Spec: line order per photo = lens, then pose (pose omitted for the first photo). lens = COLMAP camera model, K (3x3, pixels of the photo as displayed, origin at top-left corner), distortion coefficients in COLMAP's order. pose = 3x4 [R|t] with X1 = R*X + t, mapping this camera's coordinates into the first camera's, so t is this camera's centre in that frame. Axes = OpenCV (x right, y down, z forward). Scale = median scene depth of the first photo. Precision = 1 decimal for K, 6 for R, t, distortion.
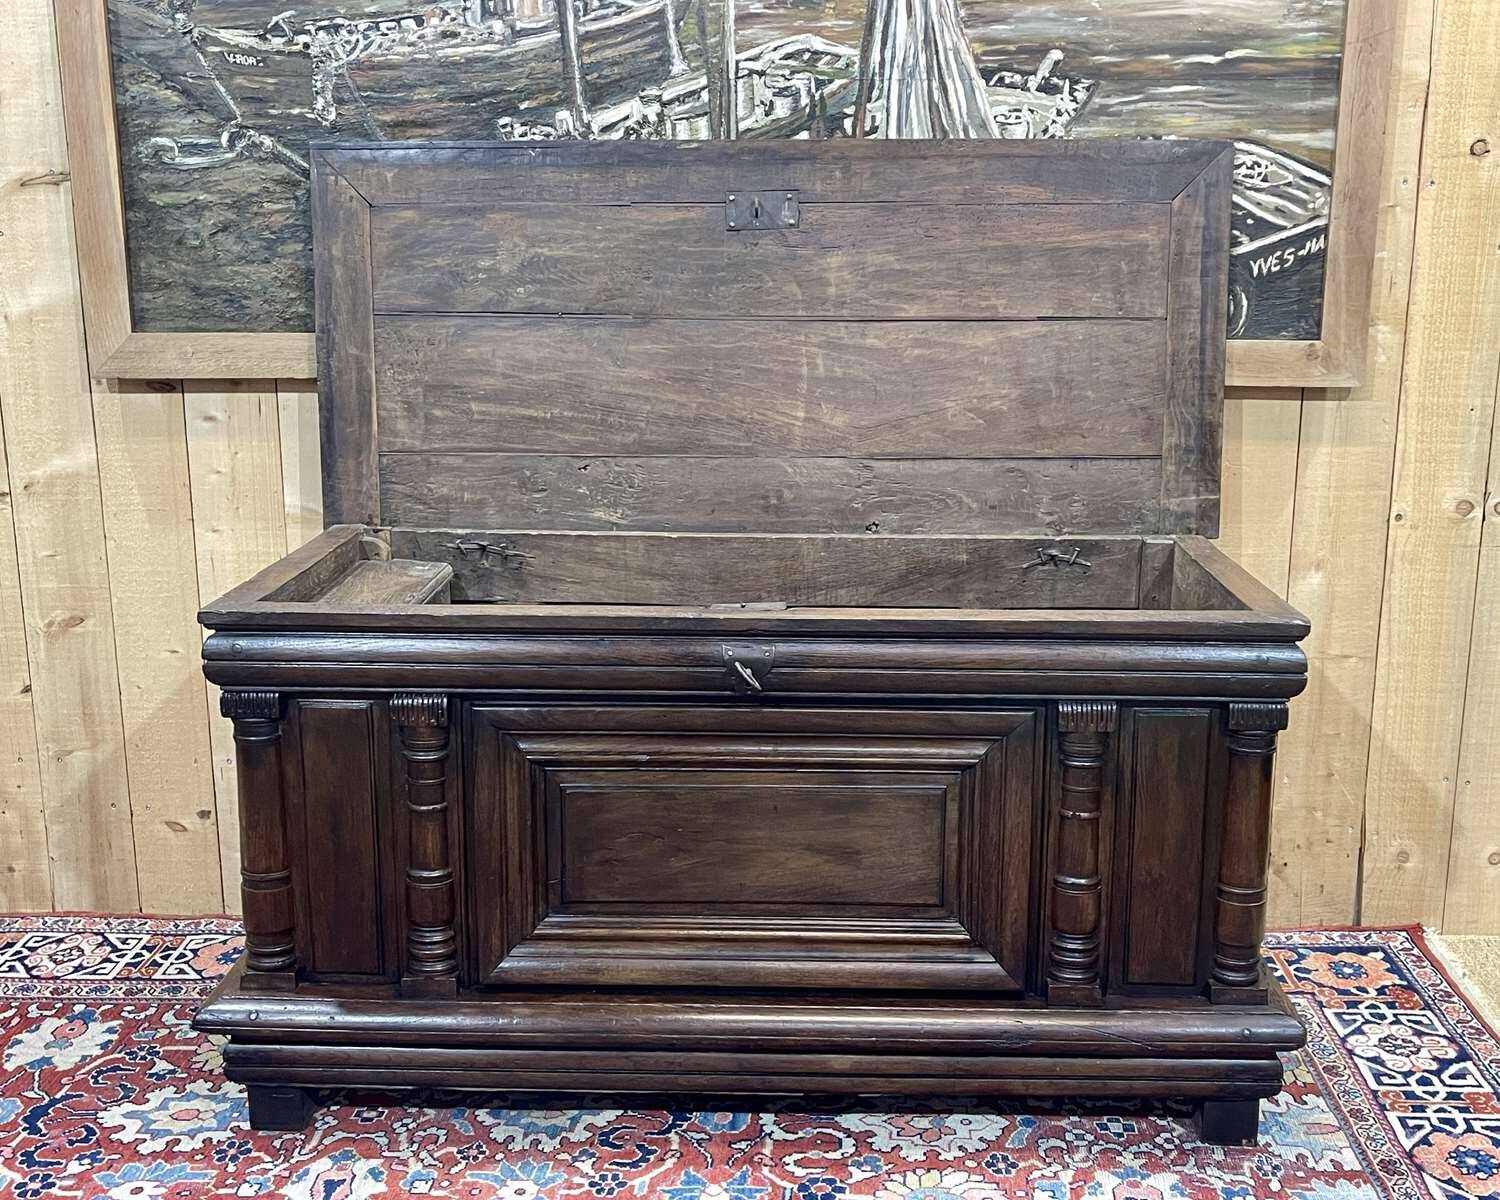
lens RADIAL K [[1732.9, 0, 774.3], [0, 1732.9, 597.8], [0, 0, 1]] dist [0.034721, 0.000000]
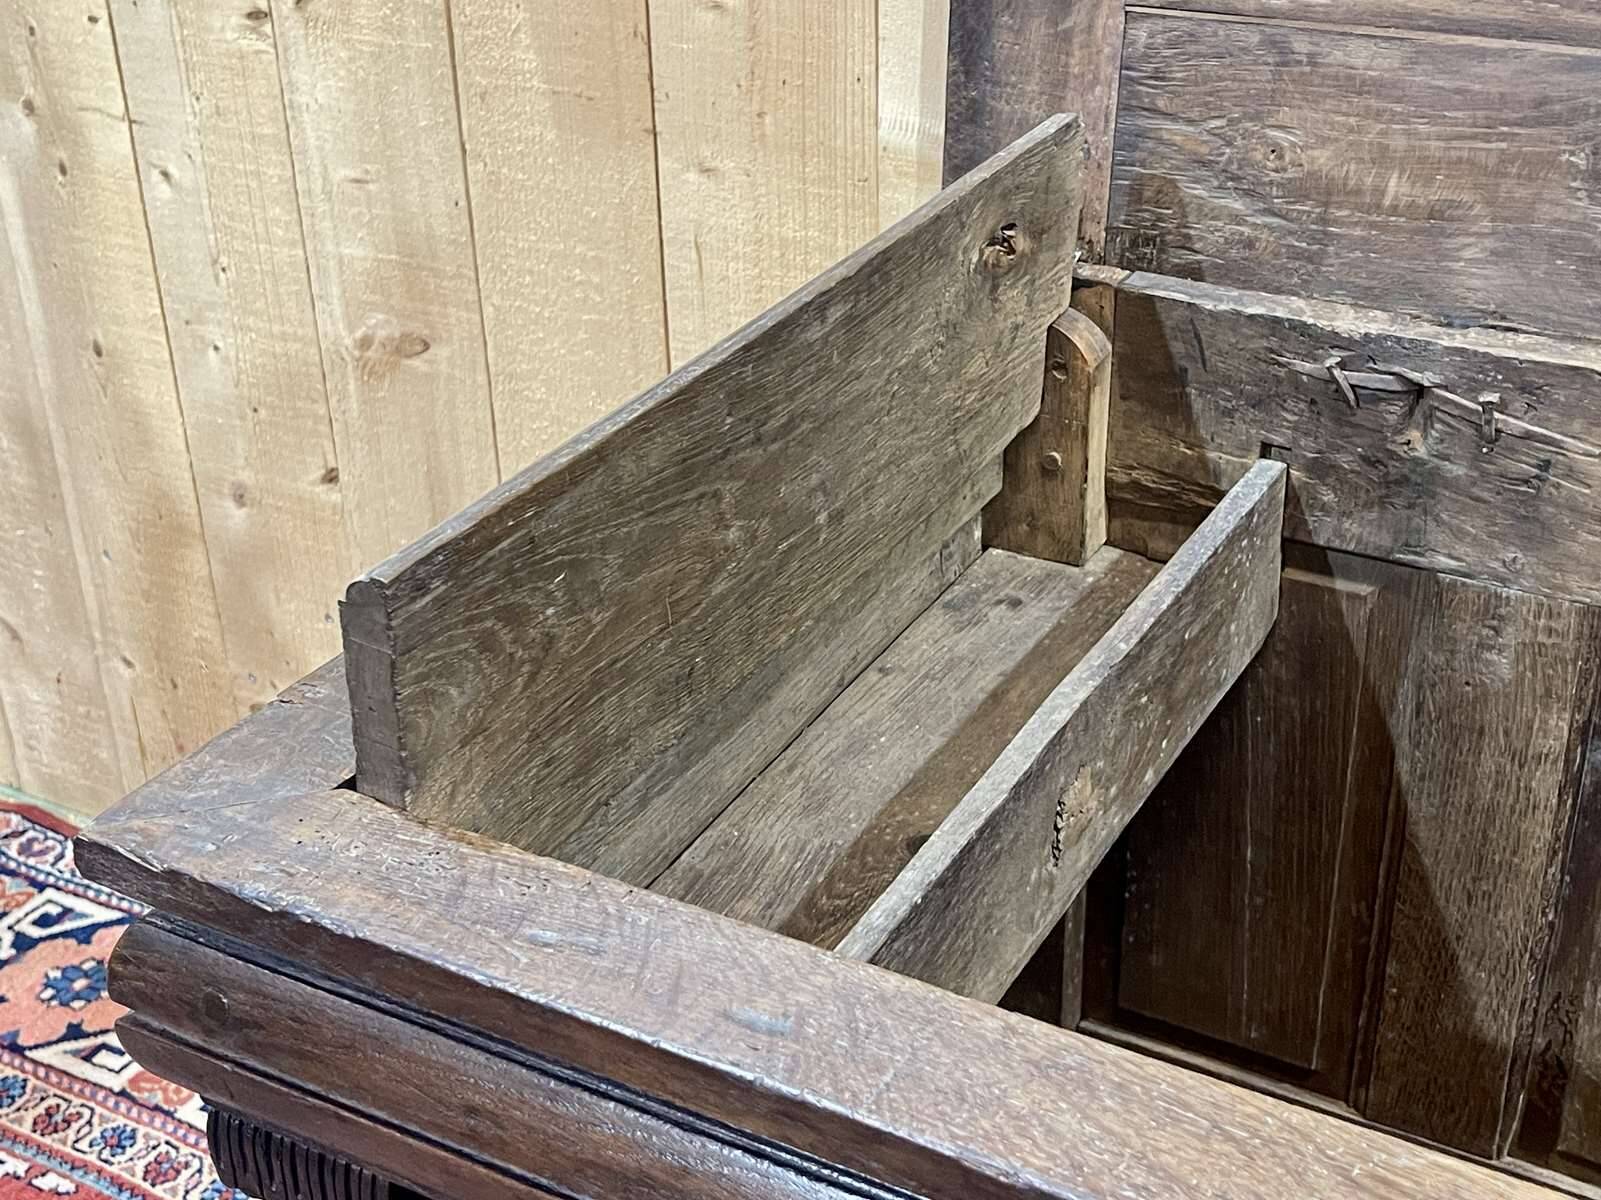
lens RADIAL K [[2155.8, 0, 807.5], [0, 2155.8, 615.3], [0, 0, 1]] dist [0.028664, 0.000000]
pose [[0.883874, 0.204769, -0.420520, -0.099912], [-0.079827, 0.951925, 0.295749, -0.090735], [0.460863, -0.227836, 0.857727, 0.641848]]
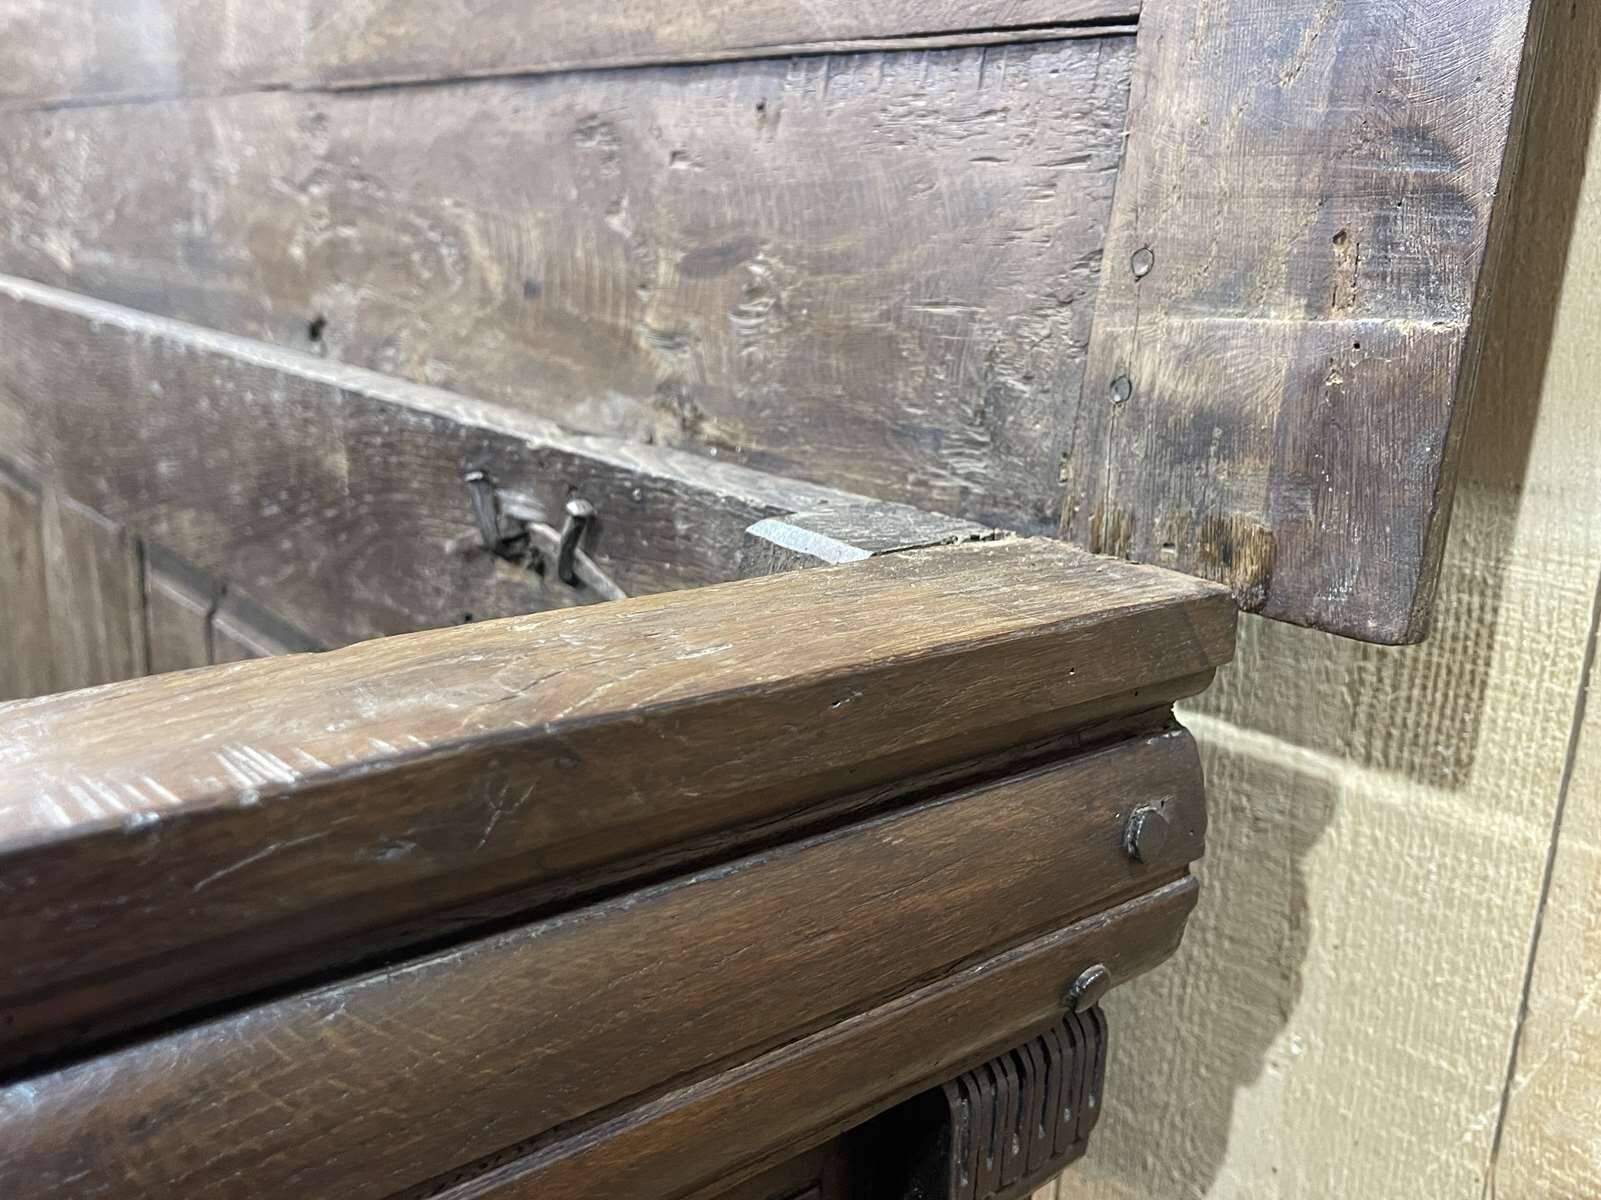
lens RADIAL K [[1528.9, 0, 801.5], [0, 1528.9, 604.0], [0, 0, 1]] dist [0.021856, 0.000000]
pose [[0.665868, 0.216554, -0.713949, 0.310798], [-0.206749, 0.973030, 0.102313, -0.039804], [0.716850, 0.079481, 0.692682, 0.891739]]
